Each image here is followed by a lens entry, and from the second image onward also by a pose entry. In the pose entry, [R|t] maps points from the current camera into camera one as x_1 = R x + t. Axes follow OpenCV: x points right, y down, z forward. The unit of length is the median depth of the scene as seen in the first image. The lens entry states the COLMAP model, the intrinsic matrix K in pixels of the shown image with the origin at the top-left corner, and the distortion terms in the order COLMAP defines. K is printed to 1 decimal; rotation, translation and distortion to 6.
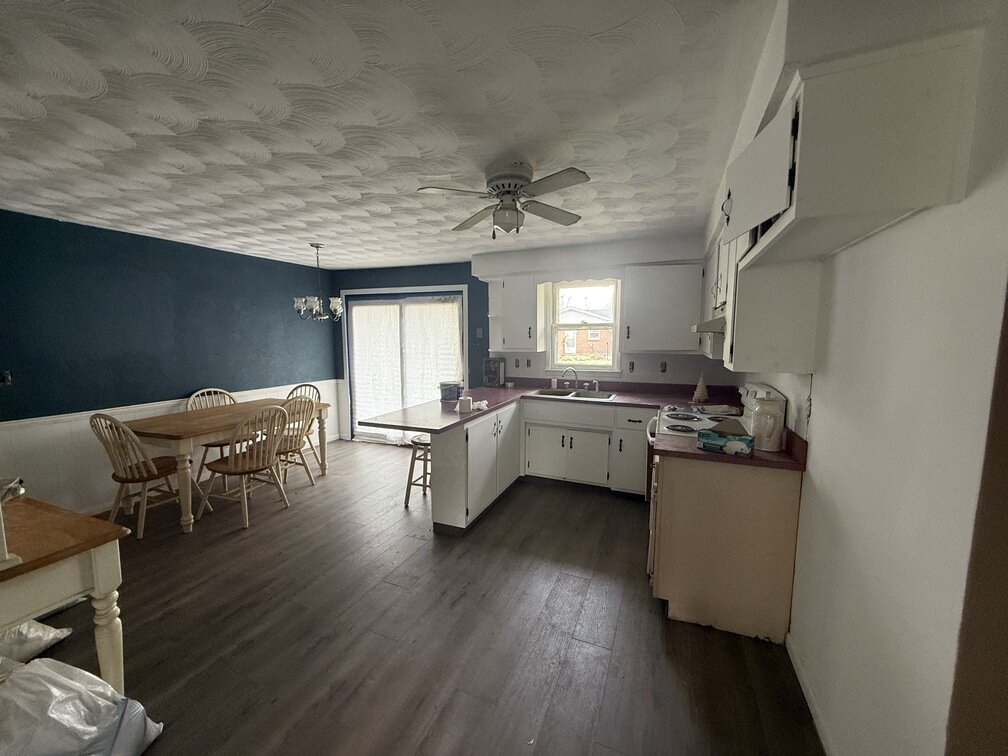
lens RADIAL K [[399.8, 0, 501.0], [0, 399.8, 376.2], [0, 0, 1]] dist [0.000416, 0.000386]
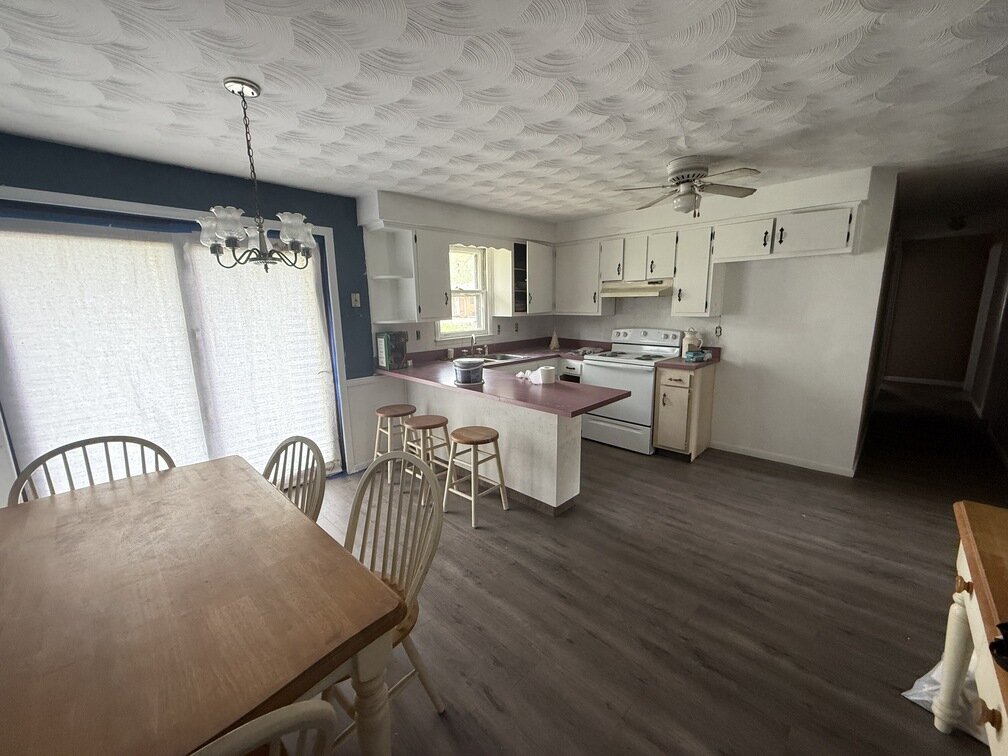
lens RADIAL K [[399.8, 0, 501.0], [0, 399.8, 376.2], [0, 0, 1]] dist [0.000416, 0.000386]
pose [[0.365693, -0.172540, 0.914603, -0.726582], [0.111019, 0.983738, 0.141192, -0.051061], [-0.924091, 0.049906, 0.378901, 0.553604]]
